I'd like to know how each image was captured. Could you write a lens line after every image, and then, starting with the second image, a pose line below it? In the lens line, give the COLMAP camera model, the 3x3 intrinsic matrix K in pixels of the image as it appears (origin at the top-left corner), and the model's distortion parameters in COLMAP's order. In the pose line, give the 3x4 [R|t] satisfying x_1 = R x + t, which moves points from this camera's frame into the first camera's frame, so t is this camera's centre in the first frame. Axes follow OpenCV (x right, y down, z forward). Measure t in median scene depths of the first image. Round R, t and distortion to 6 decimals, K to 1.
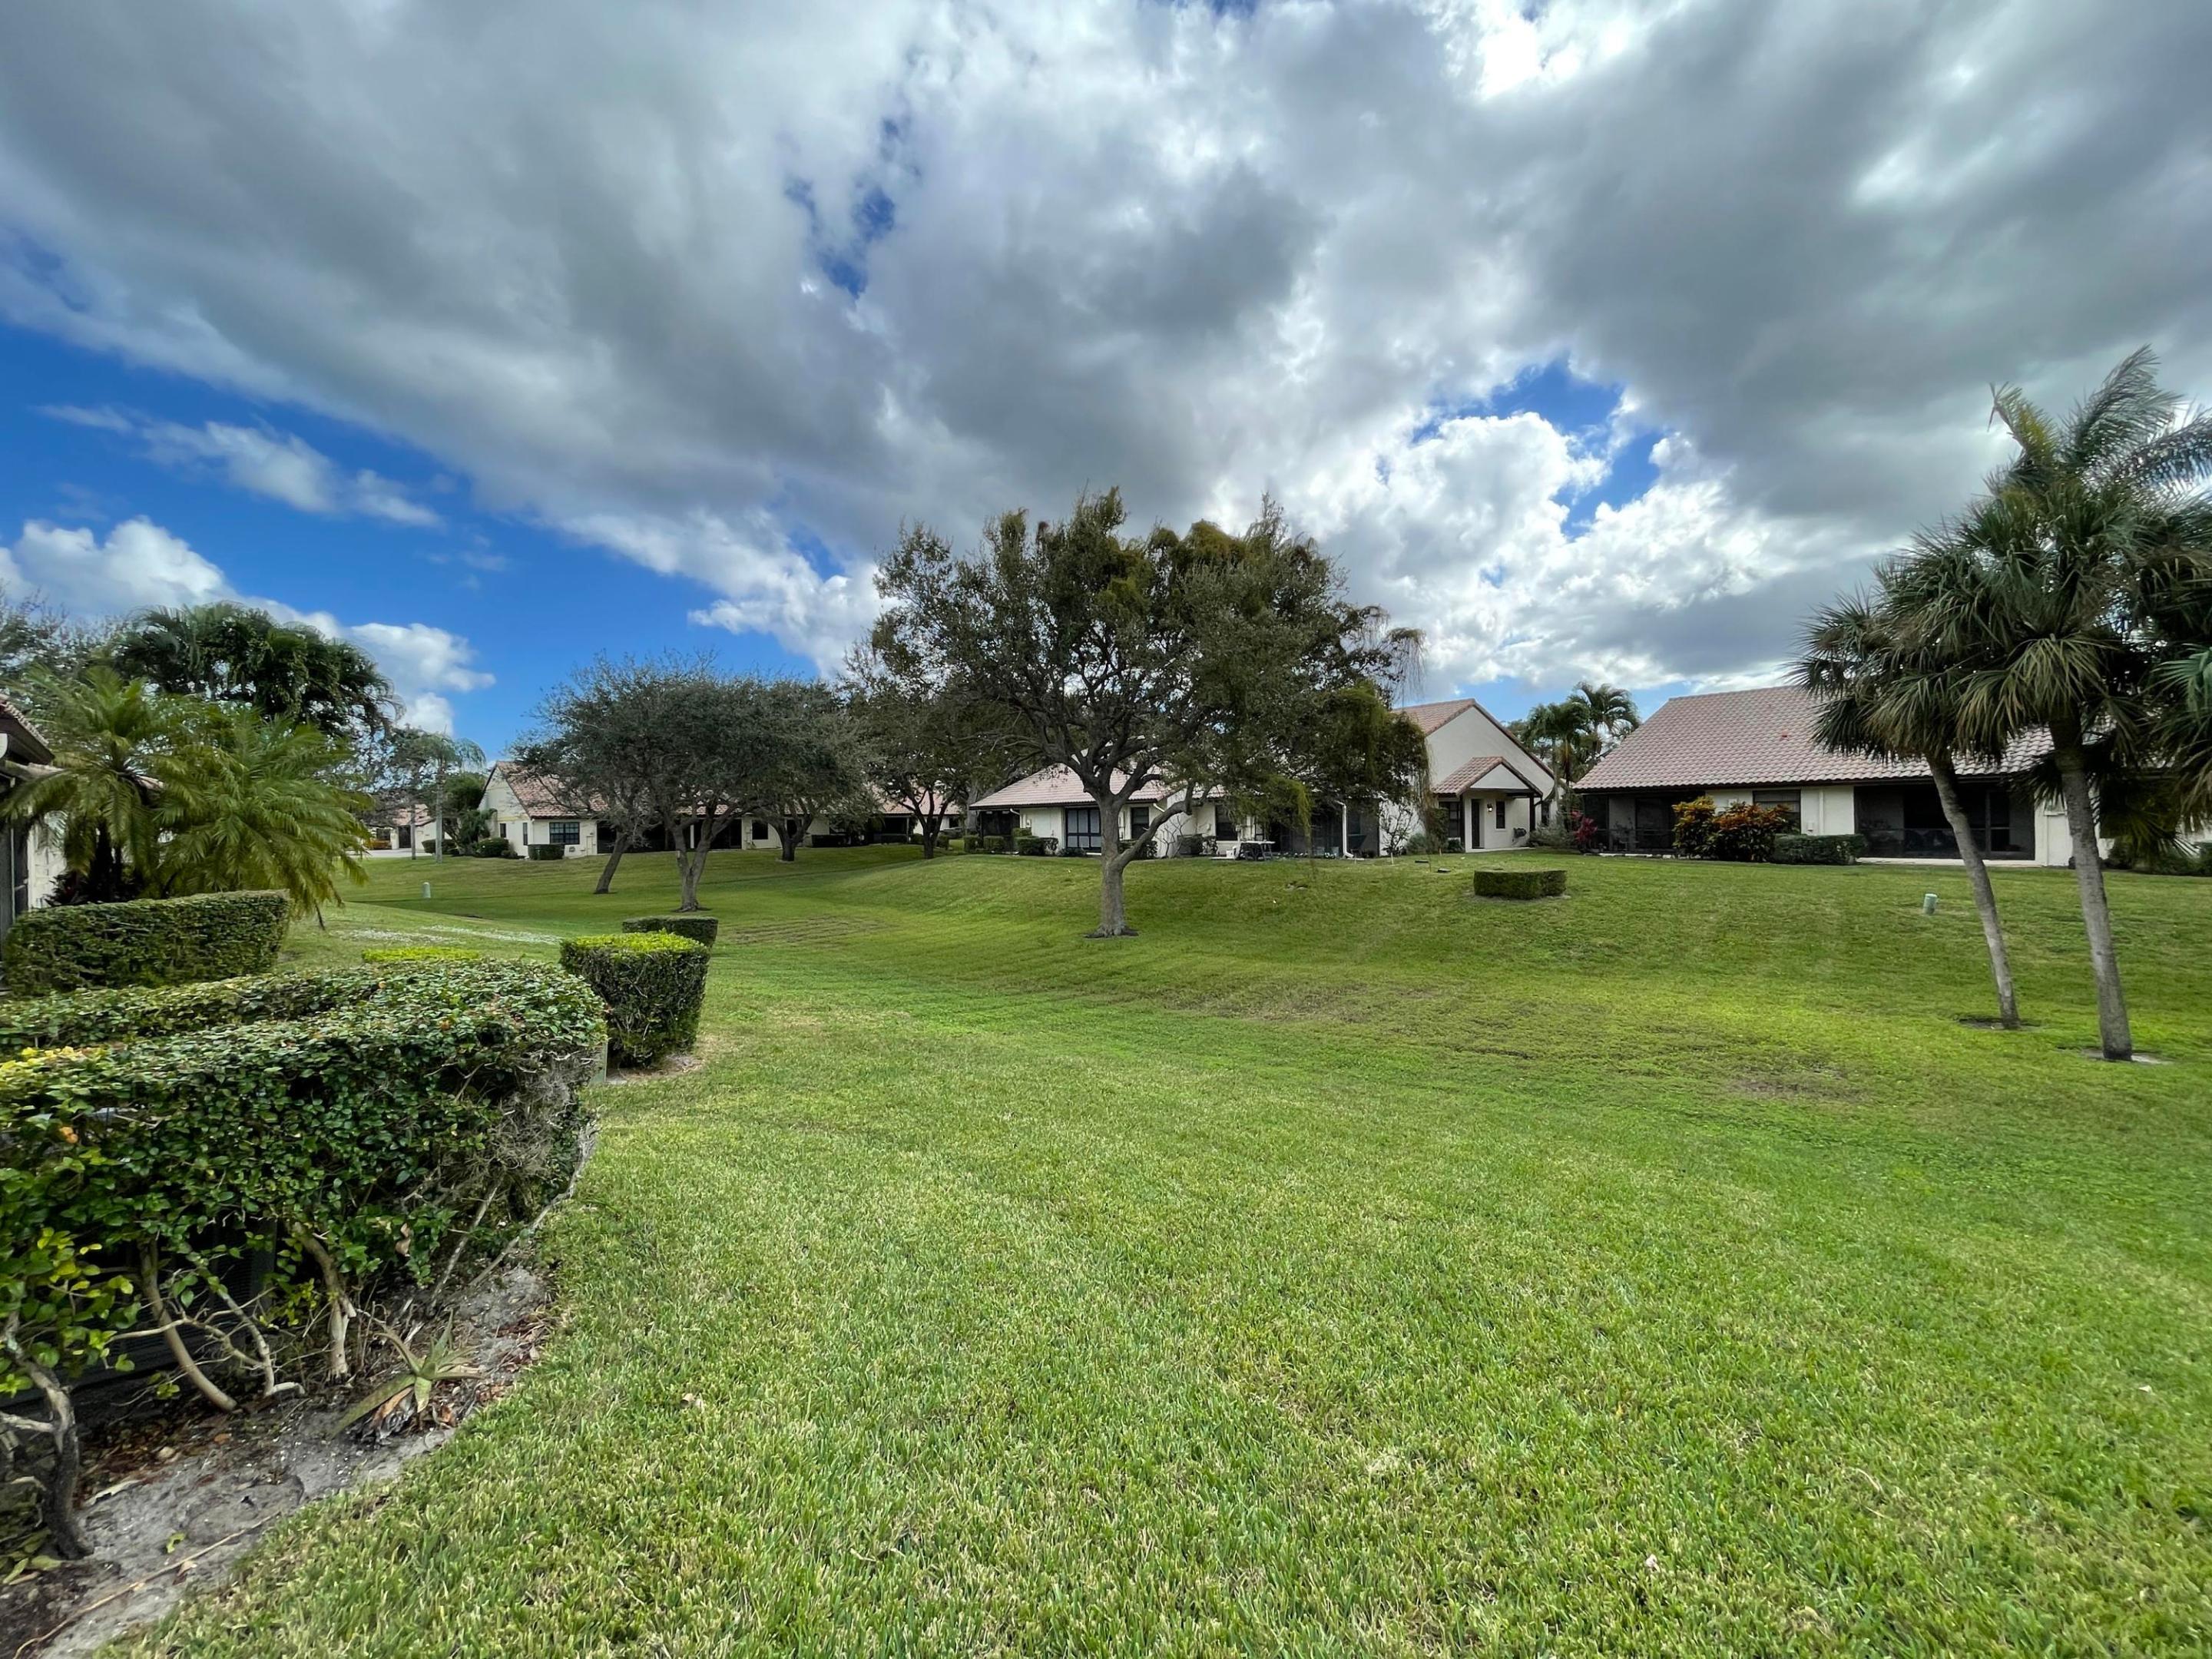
lens RADIAL K [[898.7, 0, 1097.4], [0, 898.7, 824.4], [0, 0, 1]] dist [0.000095, 0.000446]
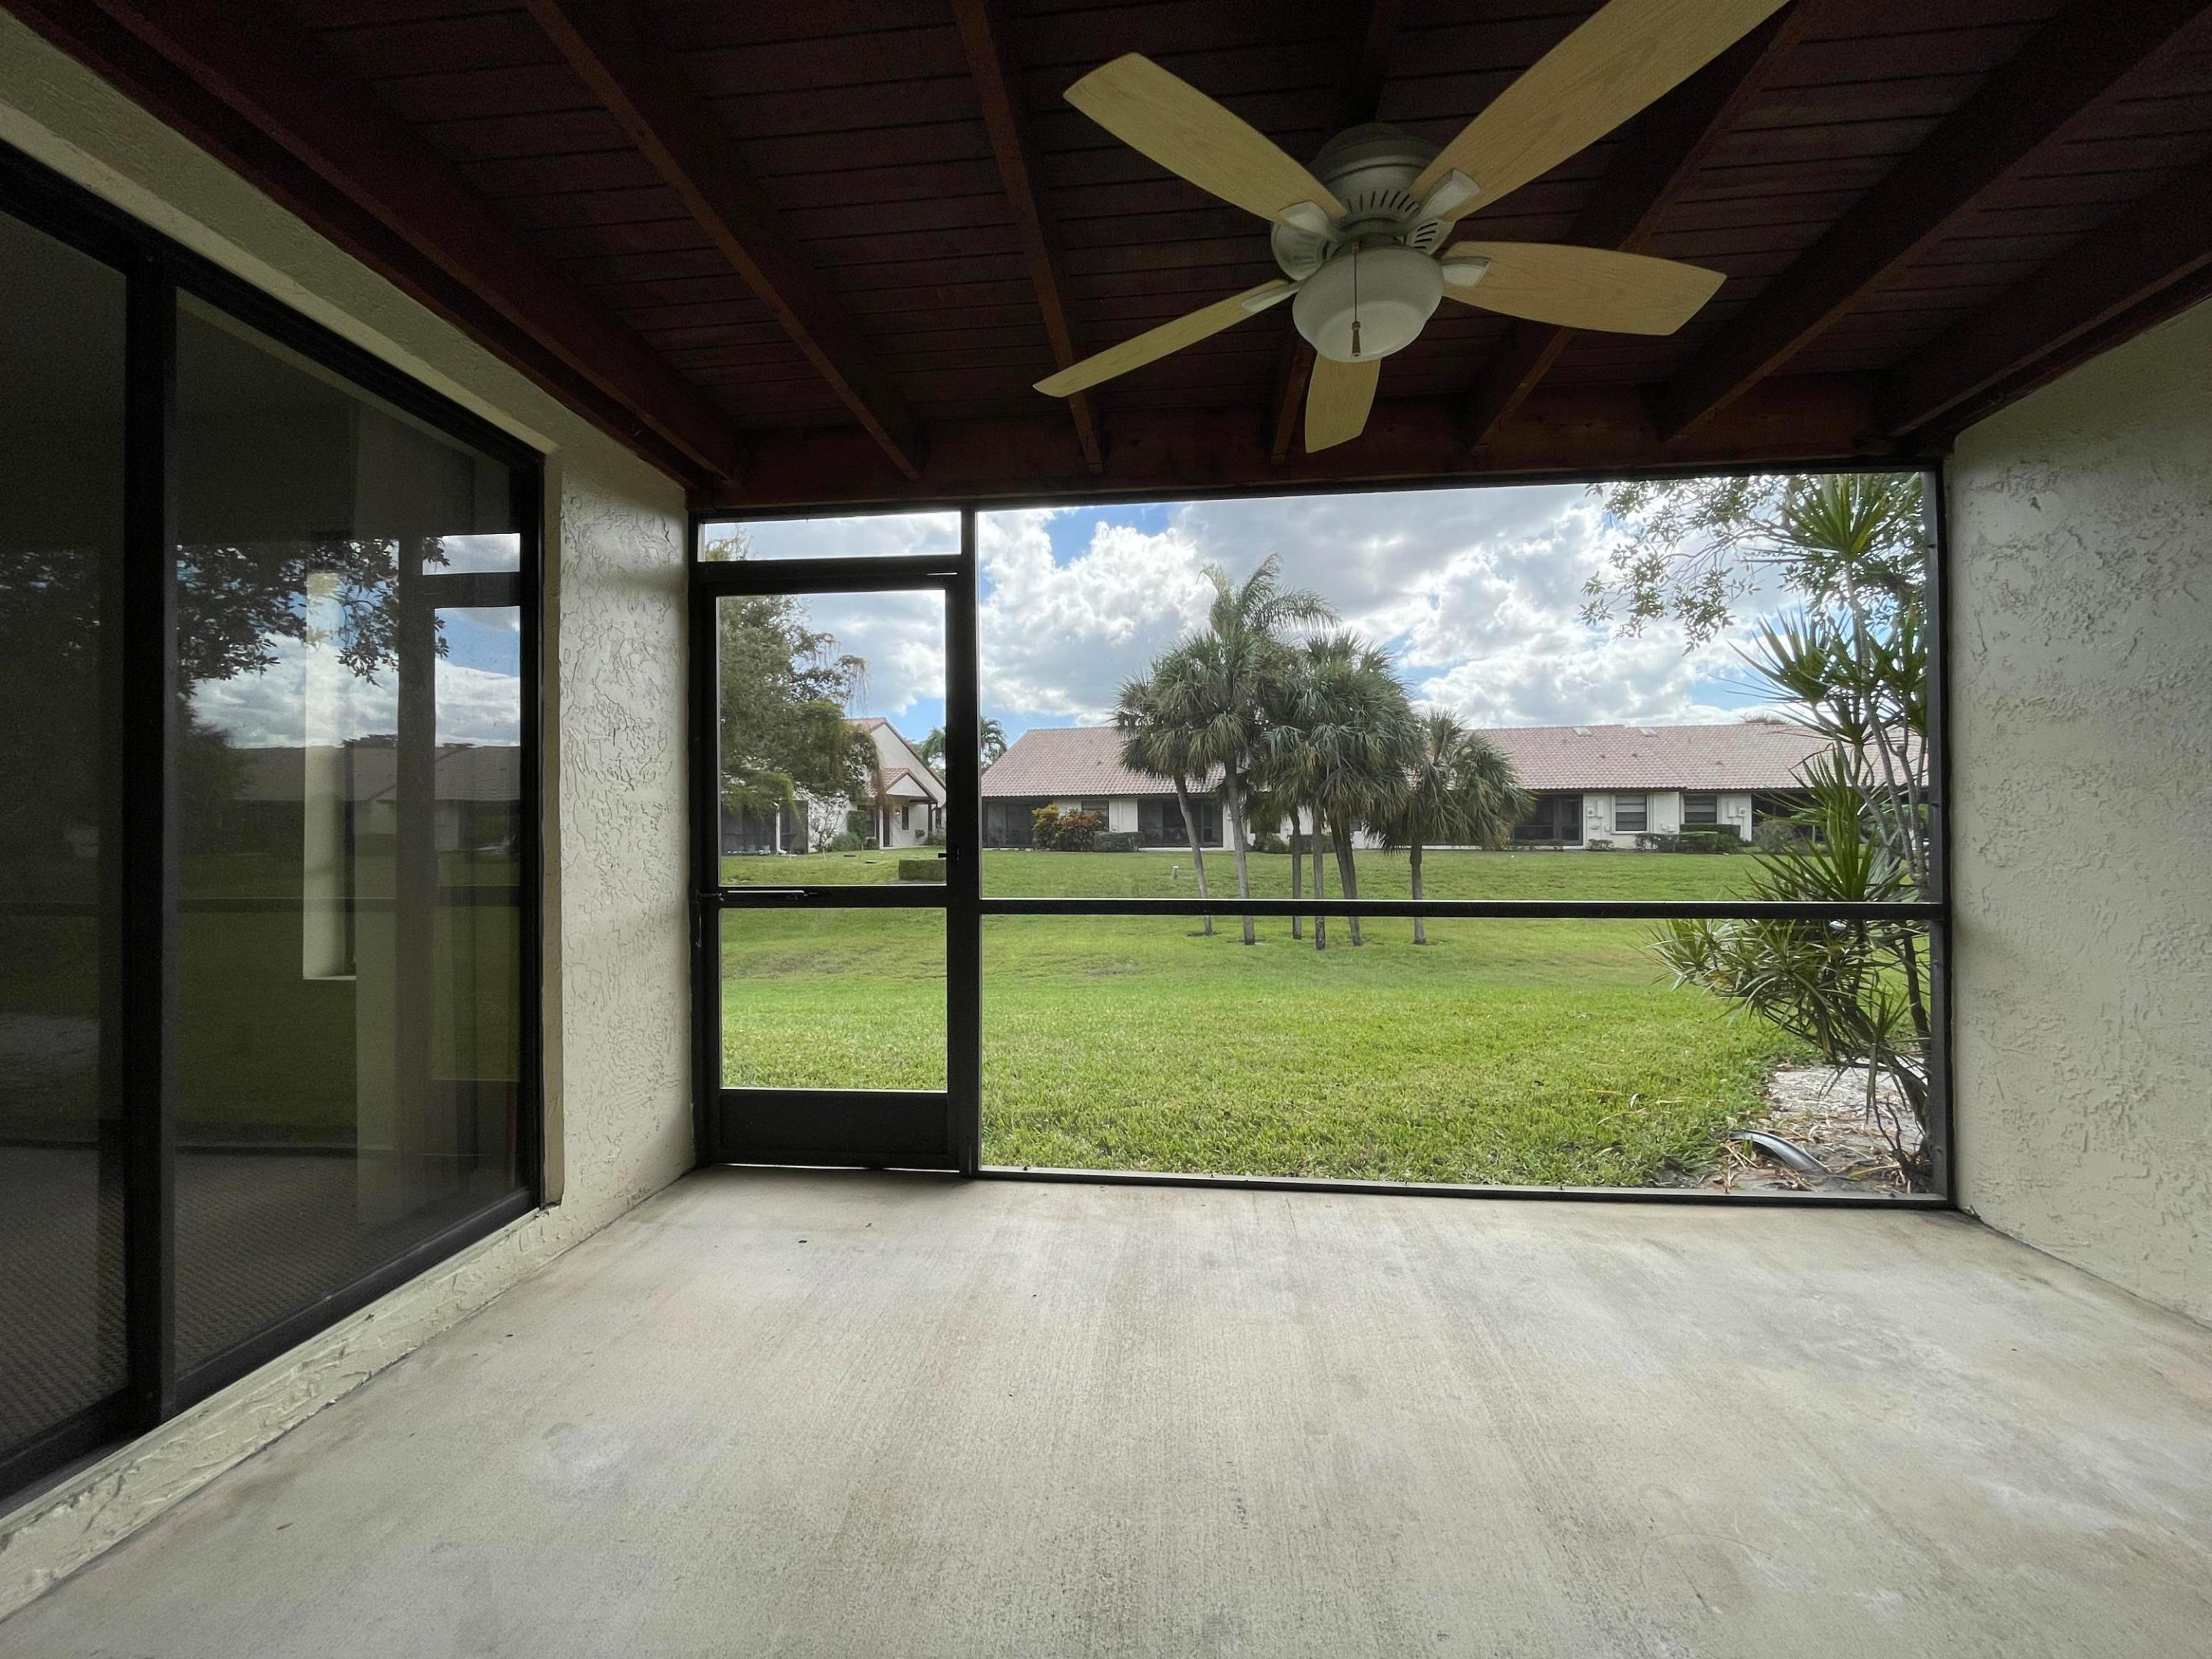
lens RADIAL K [[899.6, 0, 1090.5], [0, 899.6, 825.9], [0, 0, 1]] dist [-0.001112, -0.000077]
pose [[0.795077, 0.008048, 0.606454, -0.112891], [-0.002353, 0.999945, -0.010185, 0.017659], [-0.606503, 0.006671, 0.795053, -0.123582]]
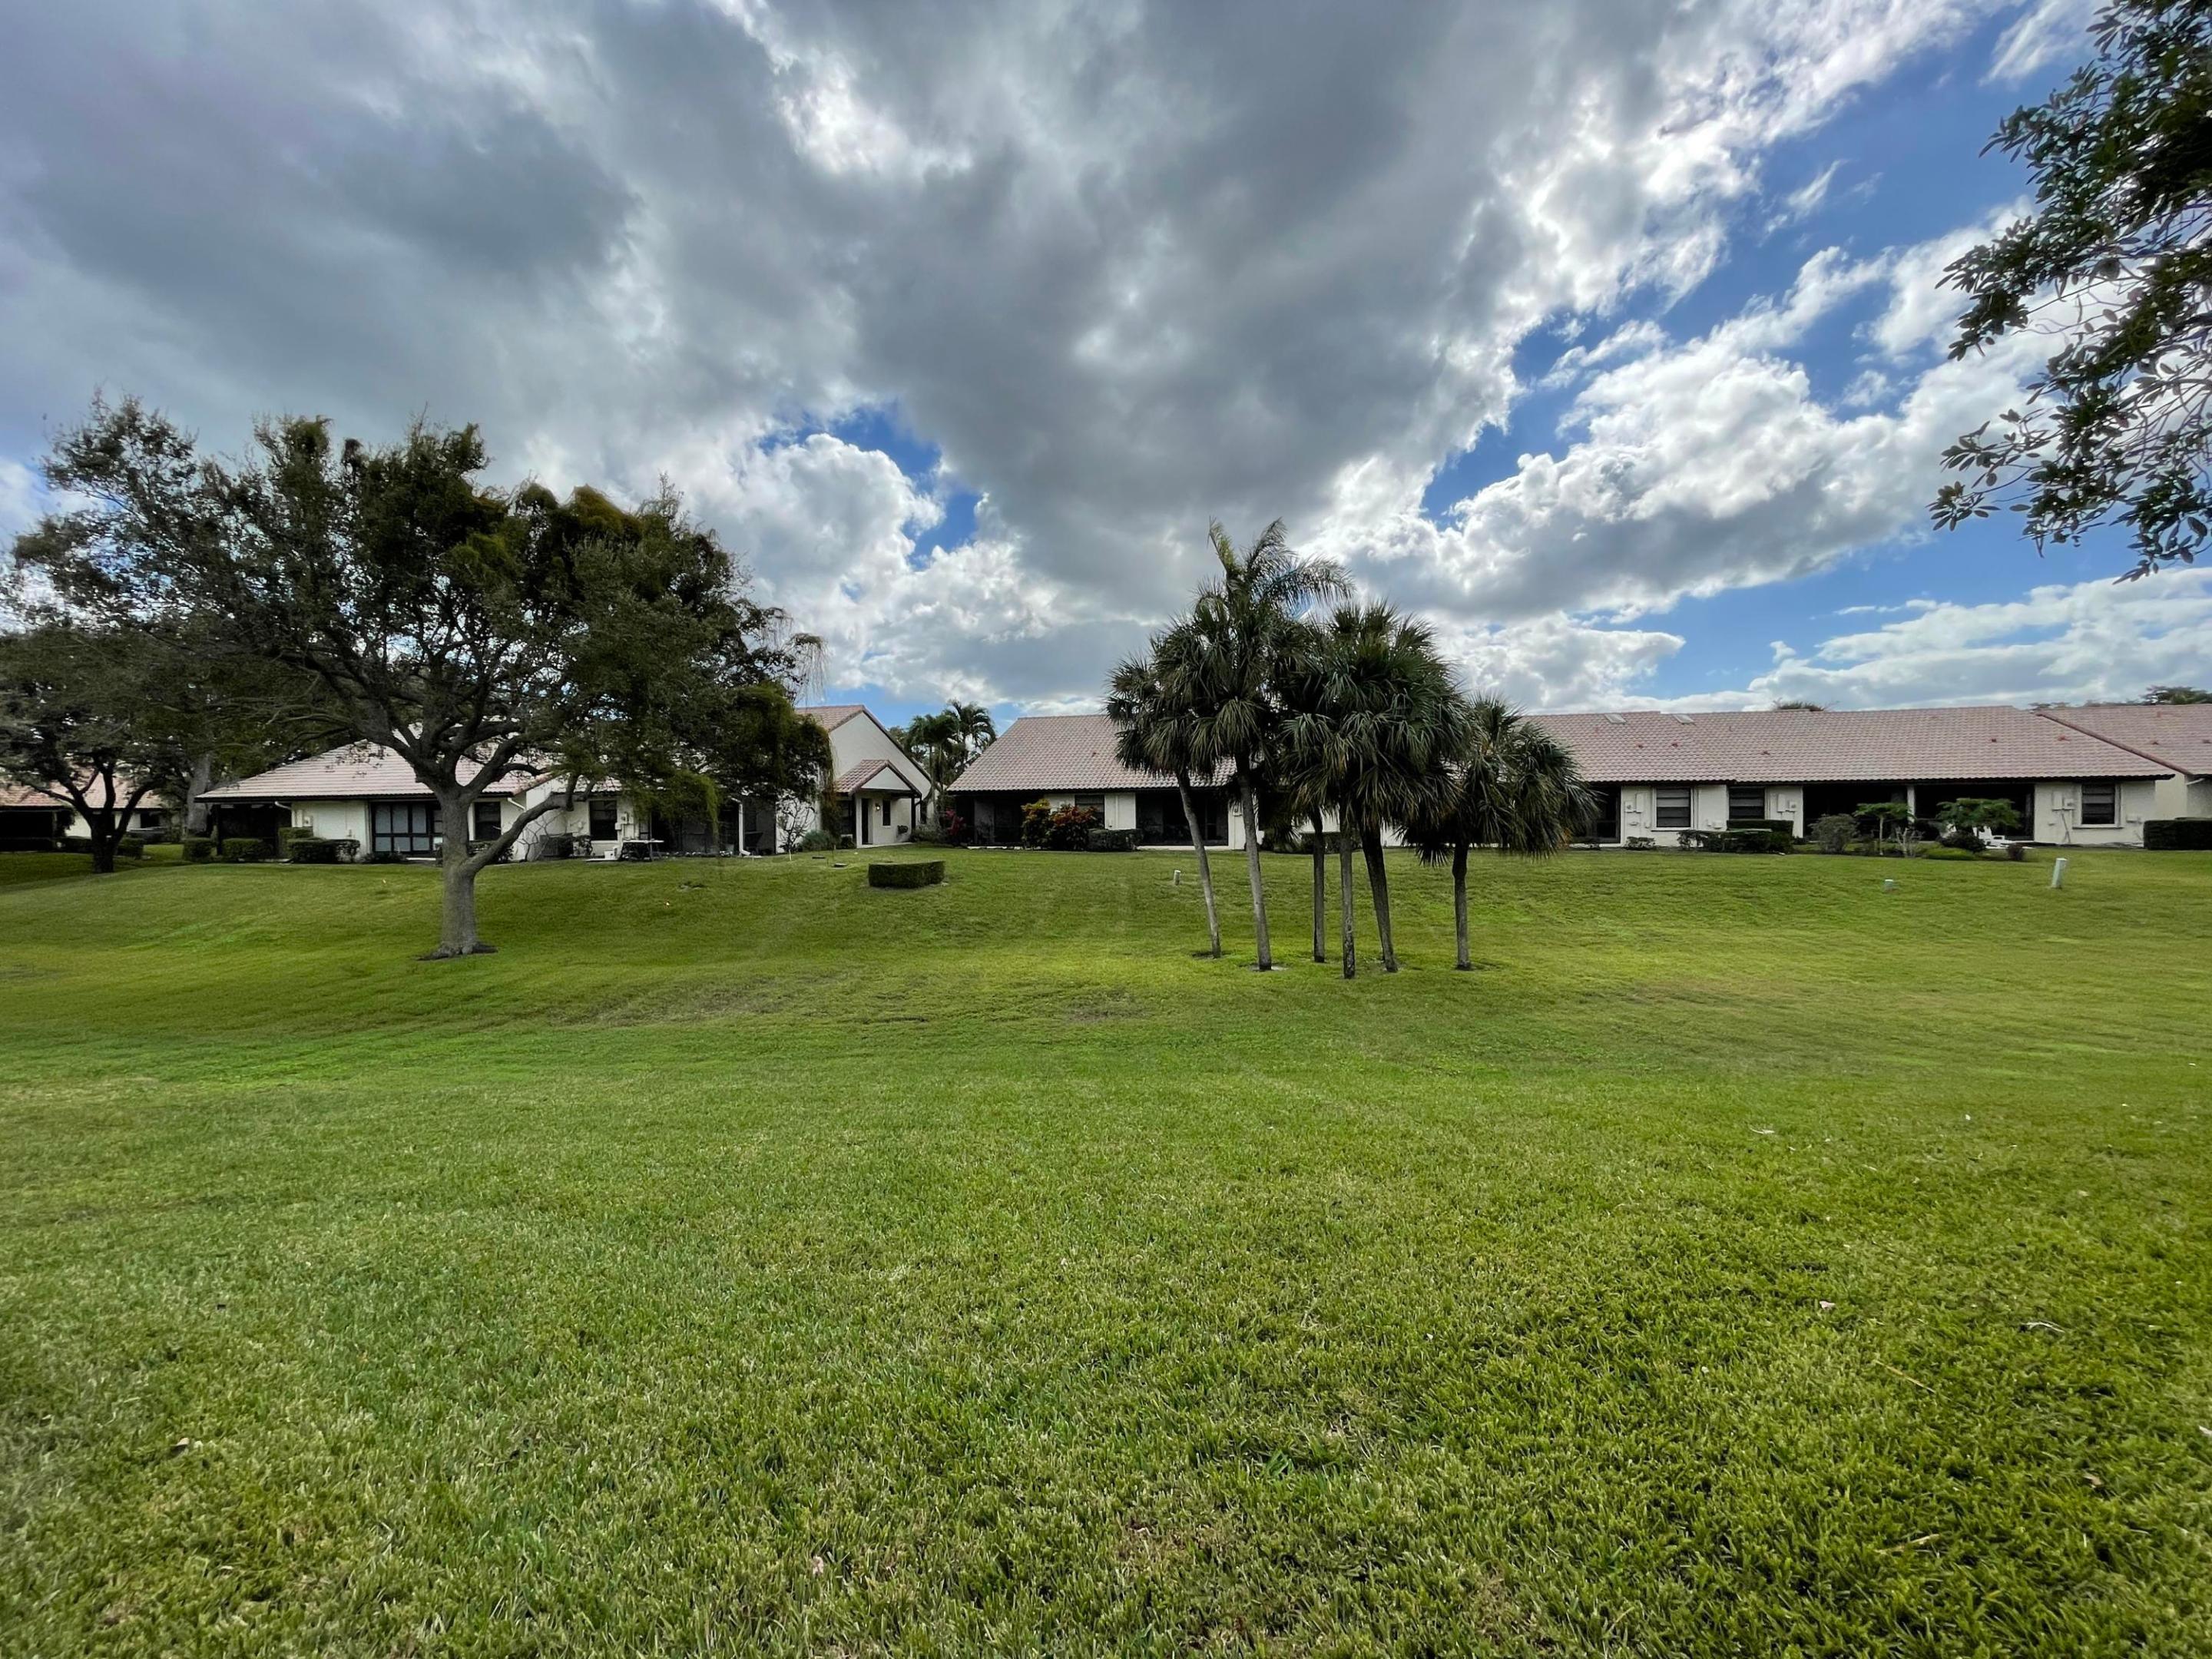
lens RADIAL K [[898.7, 0, 1097.4], [0, 898.7, 824.4], [0, 0, 1]] dist [0.000095, 0.000446]
pose [[0.789843, -0.001395, 0.613307, -0.029255], [0.000464, 0.999998, 0.001677, 0.001788], [-0.613309, -0.001040, 0.789843, -0.028415]]
